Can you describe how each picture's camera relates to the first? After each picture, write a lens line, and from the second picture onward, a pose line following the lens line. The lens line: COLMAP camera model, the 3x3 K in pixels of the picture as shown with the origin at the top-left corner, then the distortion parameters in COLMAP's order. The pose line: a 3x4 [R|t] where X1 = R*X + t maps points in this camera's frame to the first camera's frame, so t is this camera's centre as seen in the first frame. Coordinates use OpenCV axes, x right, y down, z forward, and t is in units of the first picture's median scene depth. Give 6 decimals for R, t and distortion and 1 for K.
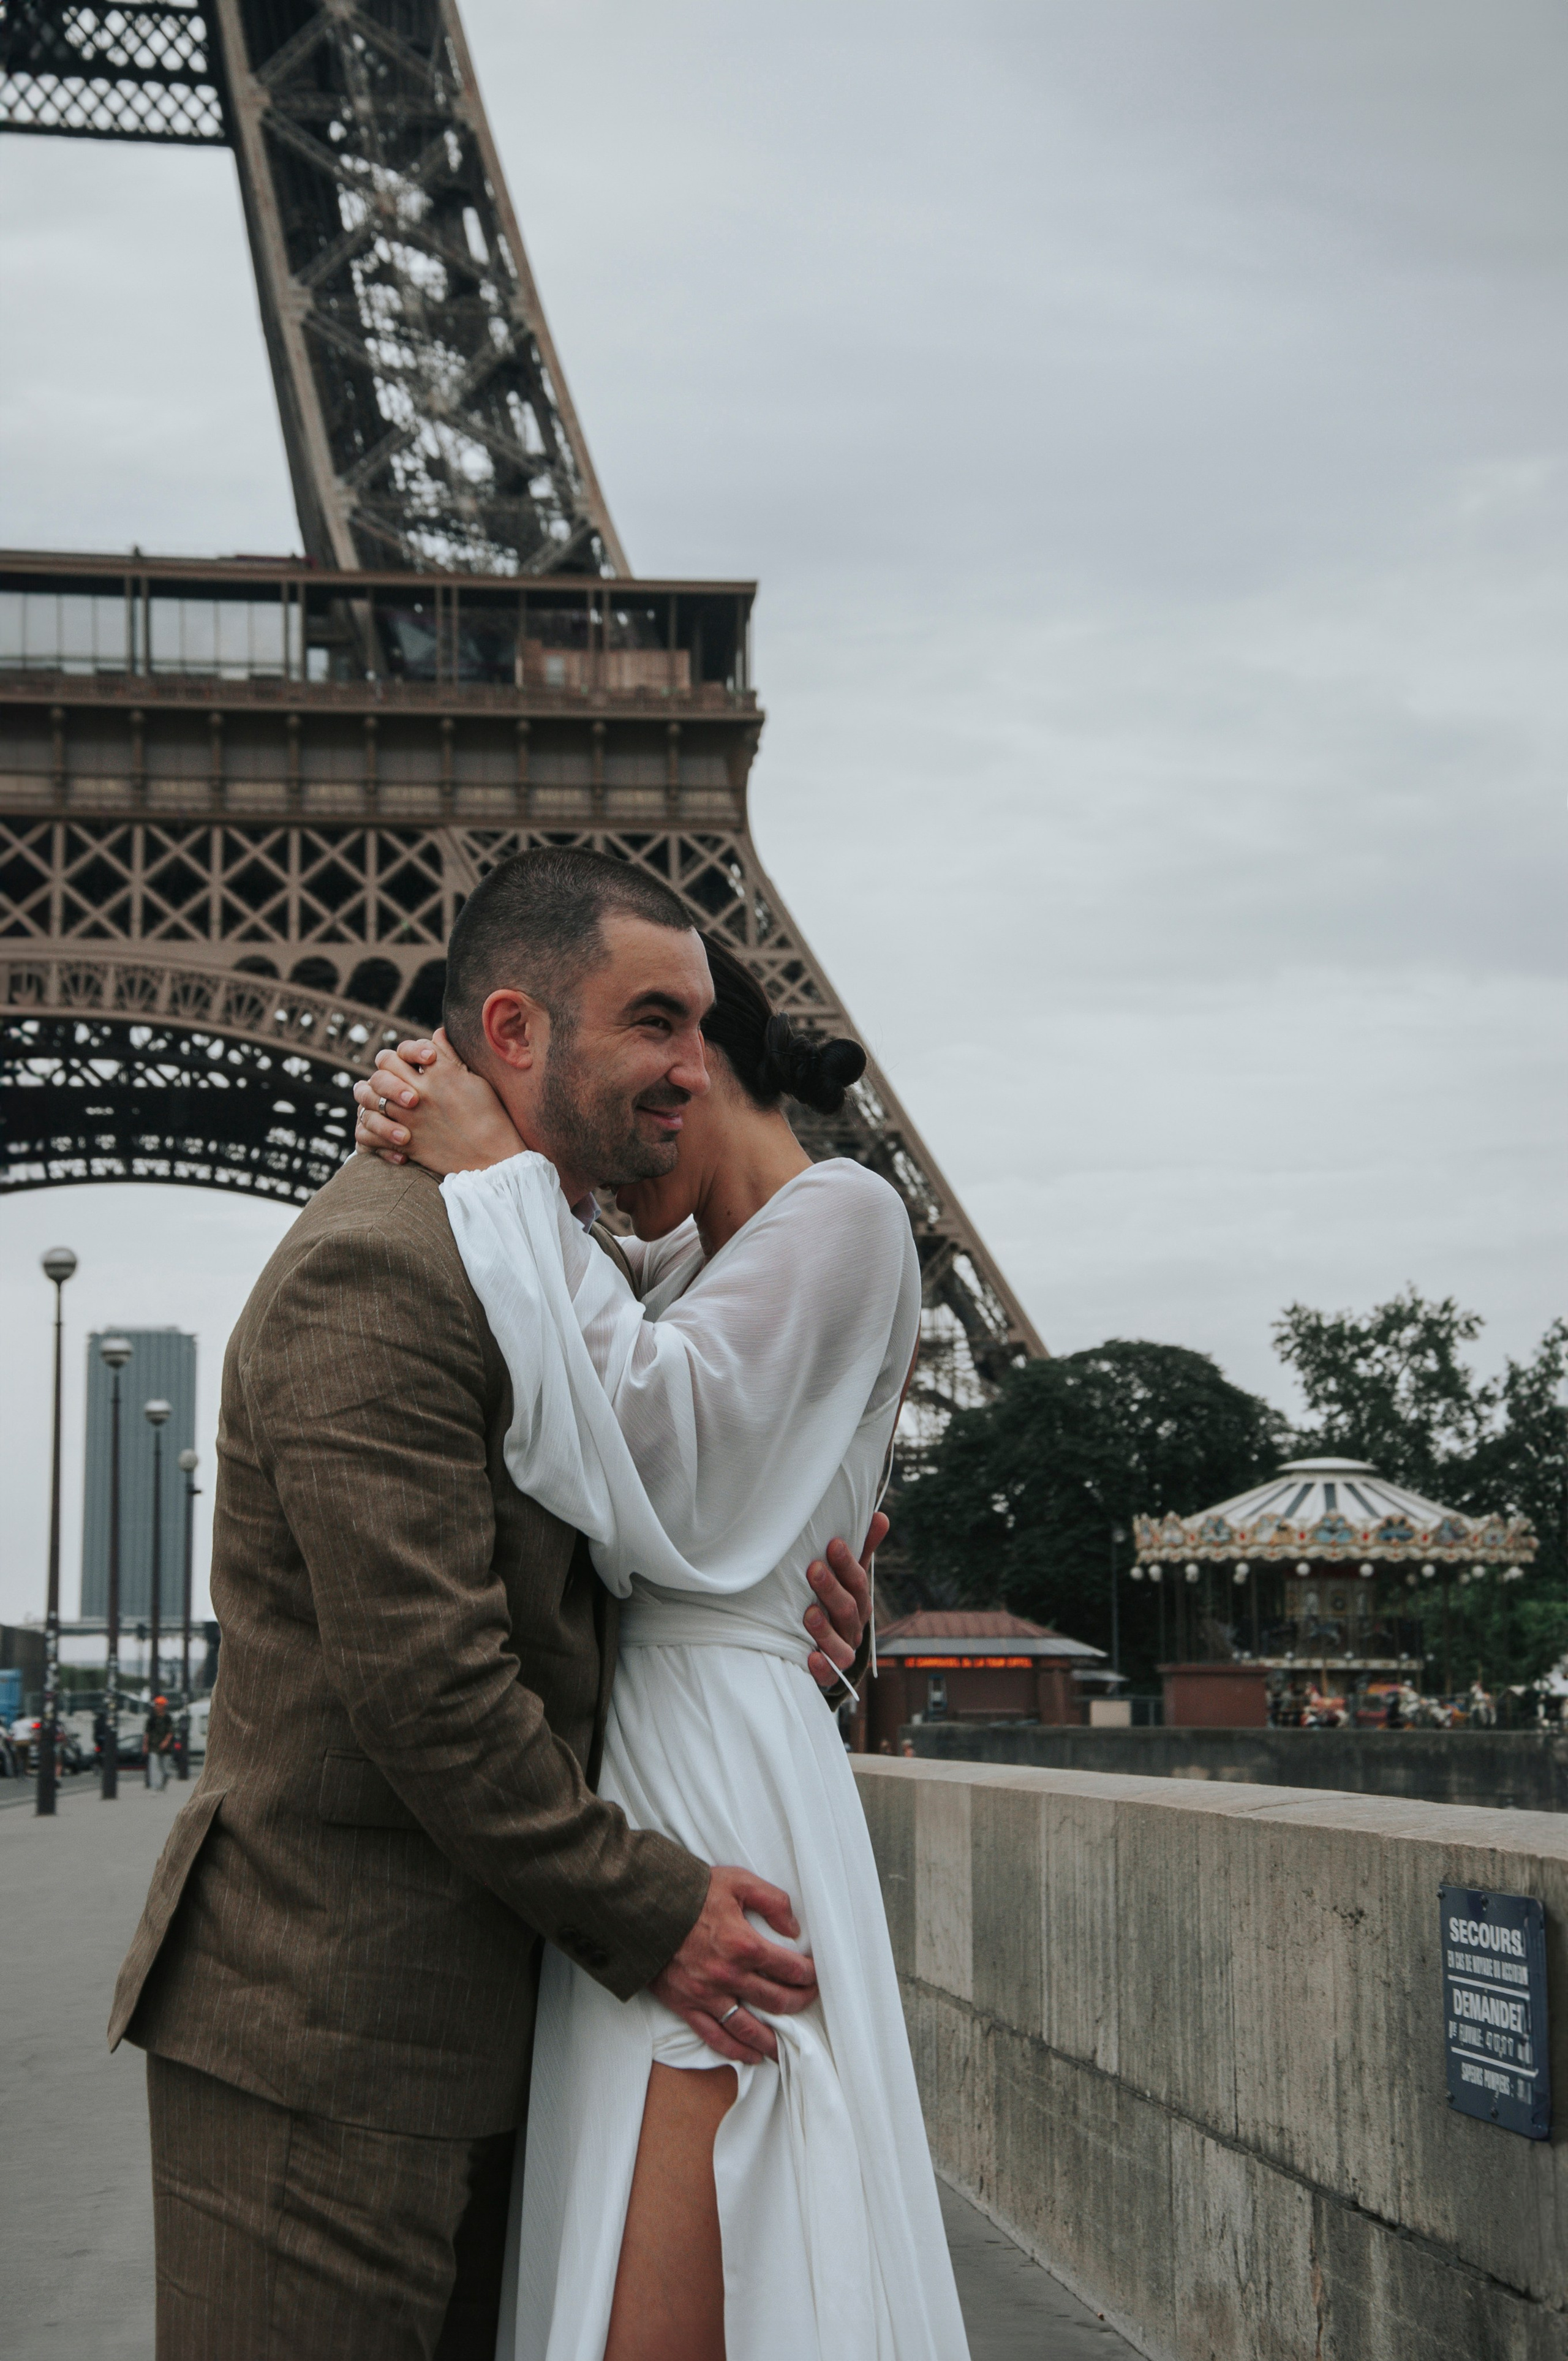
lens RADIAL K [[5357.1, 0, 796.1], [0, 5357.1, 1169.8], [0, 0, 1]] dist [0.828241, 3.554079]
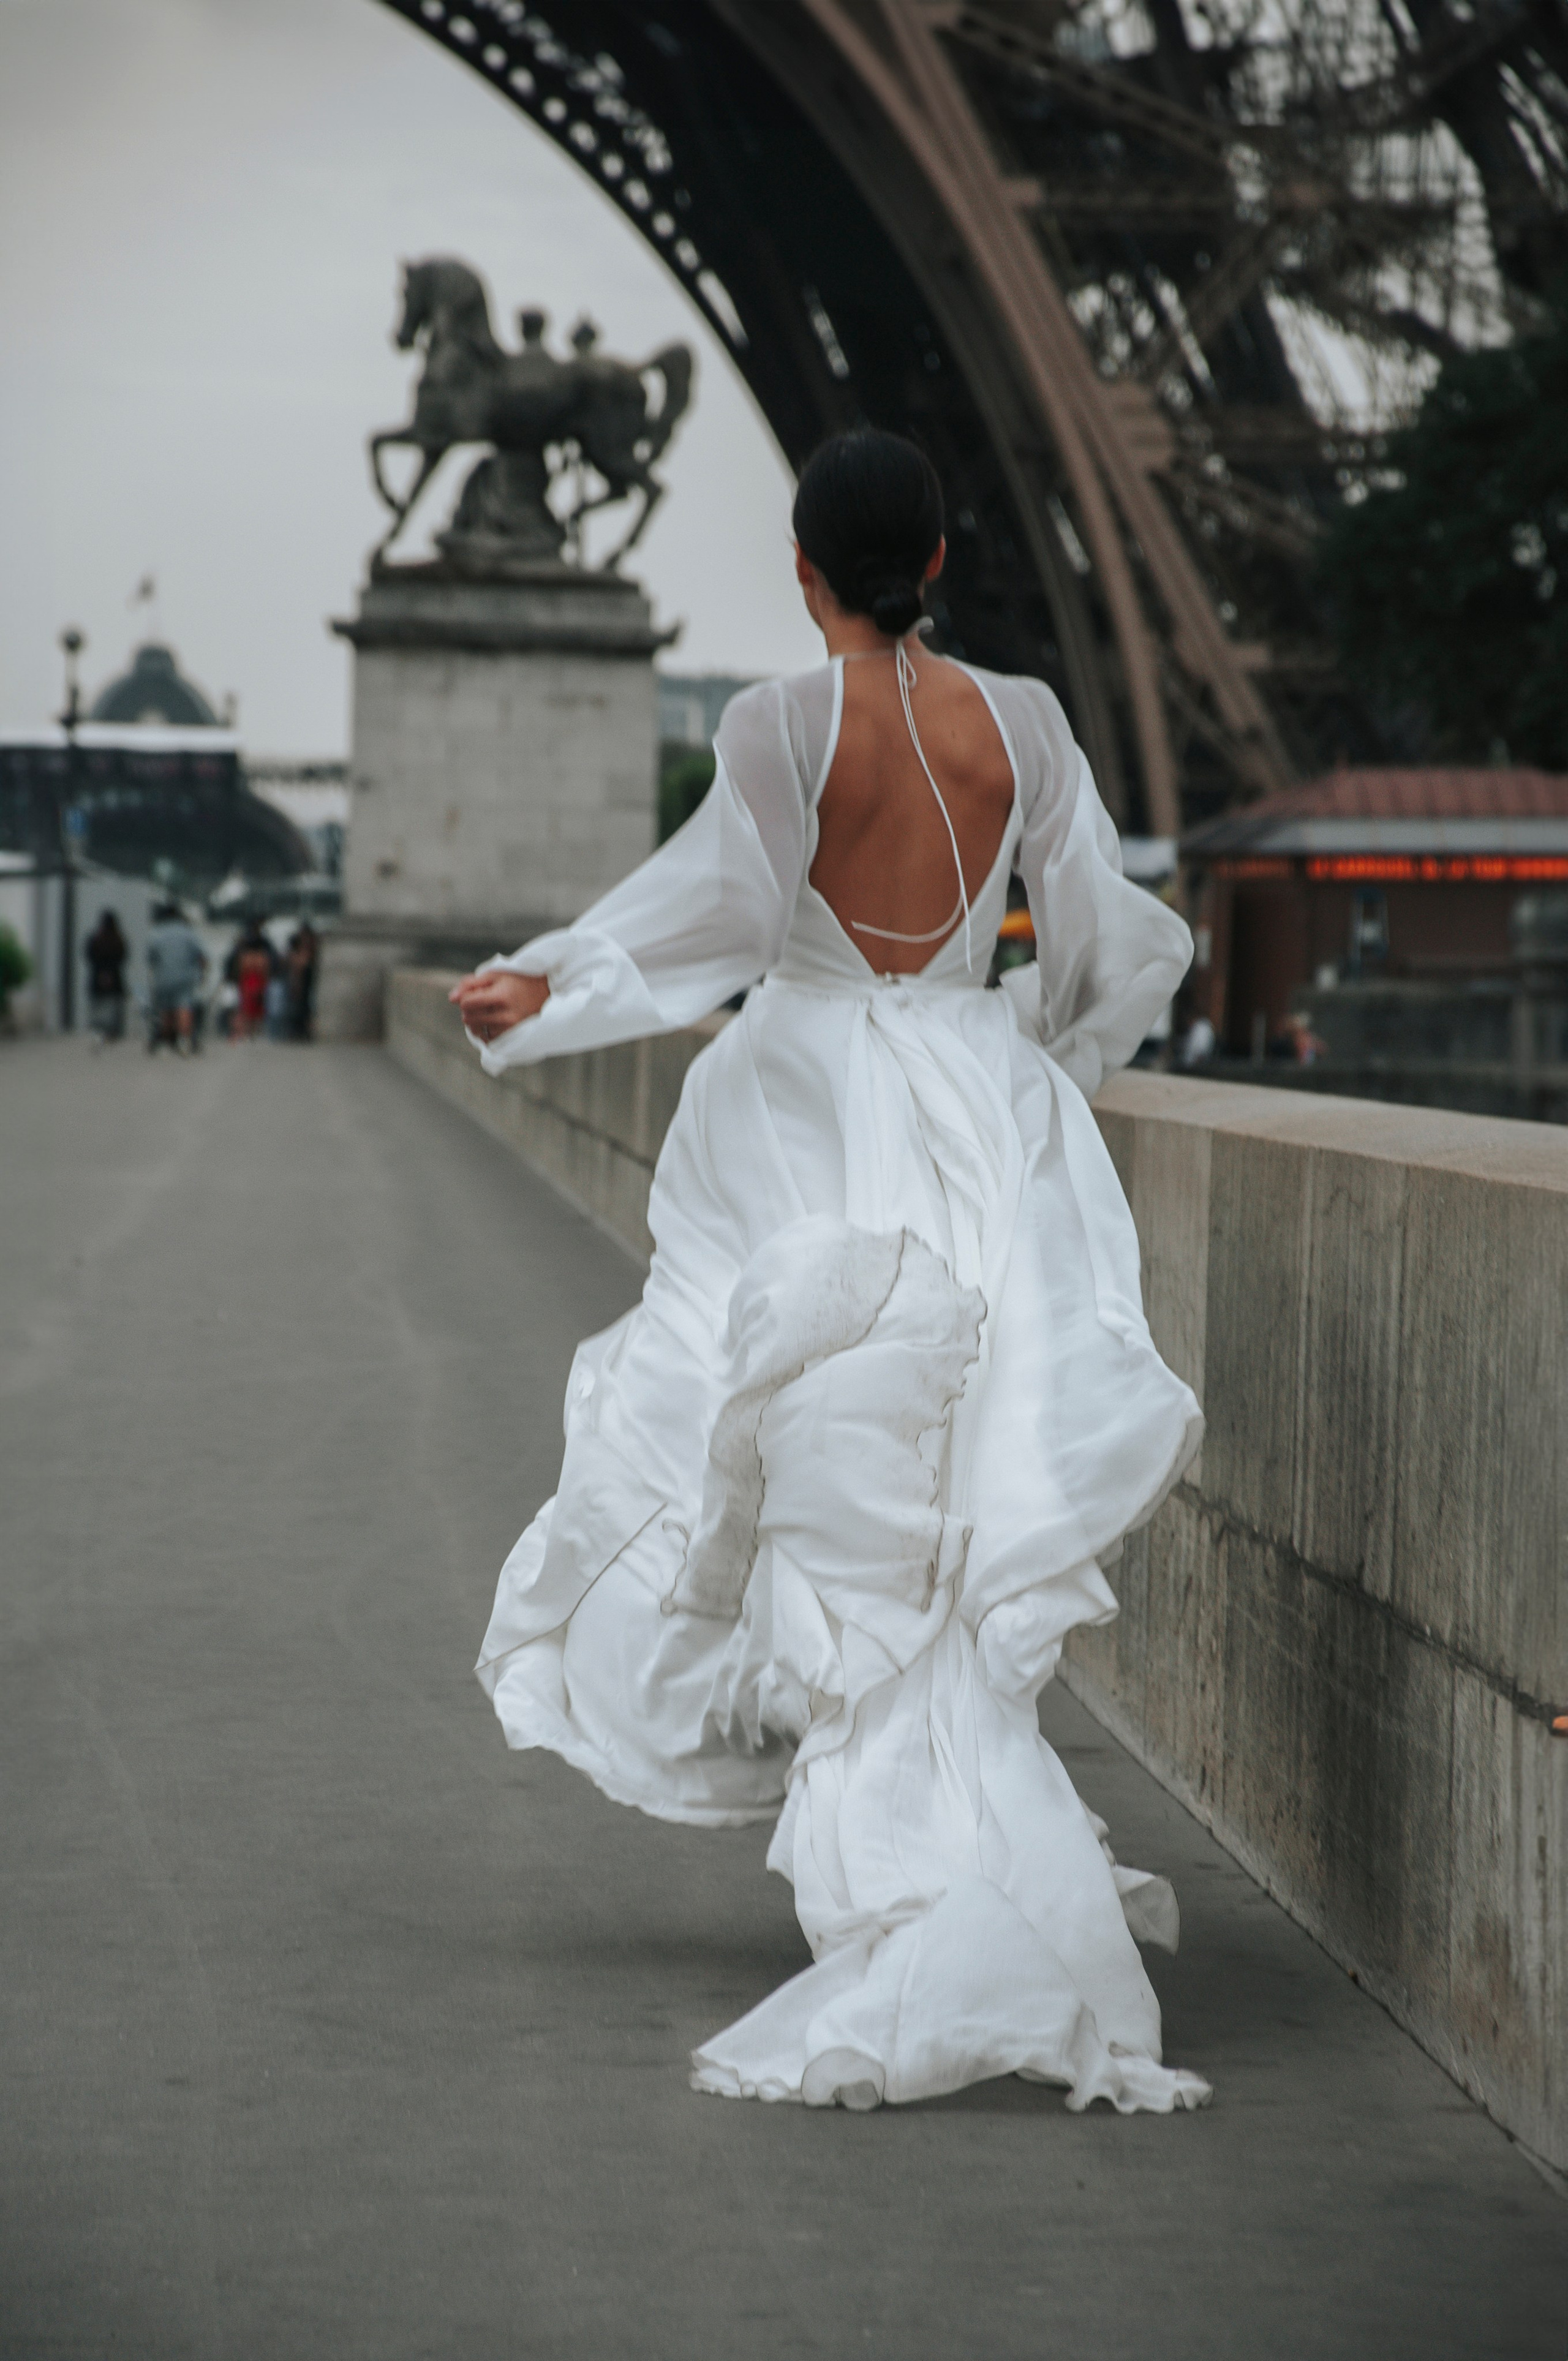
lens RADIAL K [[11988.0, 0, 699.0], [0, 11988.0, 1174.4], [0, 0, 1]] dist [0.206754, 314.253475]
pose [[0.998422, 0.024287, -0.050630, 0.044845], [-0.017892, 0.992227, 0.123152, -0.040205], [0.053227, -0.122052, 0.991095, -0.284320]]
